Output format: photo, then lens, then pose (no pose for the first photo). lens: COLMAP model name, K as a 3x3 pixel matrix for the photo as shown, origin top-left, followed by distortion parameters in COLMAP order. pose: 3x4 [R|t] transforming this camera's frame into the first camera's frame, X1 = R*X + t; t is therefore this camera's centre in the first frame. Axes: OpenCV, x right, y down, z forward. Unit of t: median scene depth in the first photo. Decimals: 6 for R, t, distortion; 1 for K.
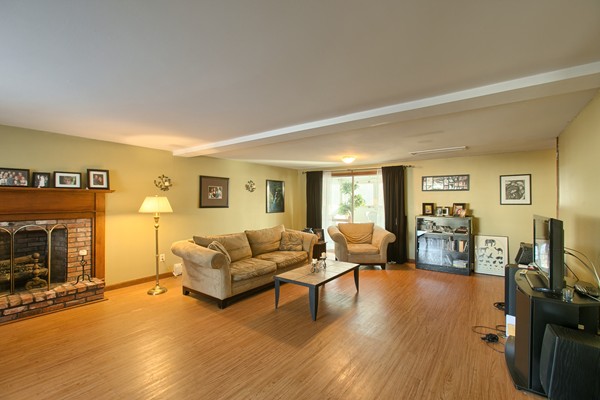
lens RADIAL K [[268.3, 0, 297.9], [0, 268.3, 201.1], [0, 0, 1]] dist [-0.019044, 0.015804]
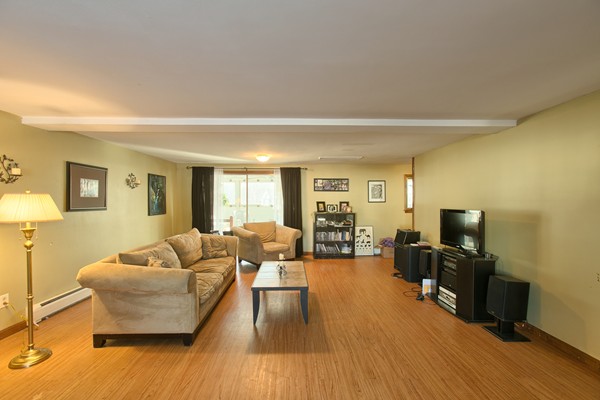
lens RADIAL K [[268.3, 0, 297.9], [0, 268.3, 201.1], [0, 0, 1]] dist [-0.019044, 0.015804]
pose [[0.788009, -0.005838, 0.615636, -0.326888], [0.003112, 0.999980, 0.005500, -0.001692], [-0.615656, -0.002419, 0.788011, 0.148977]]
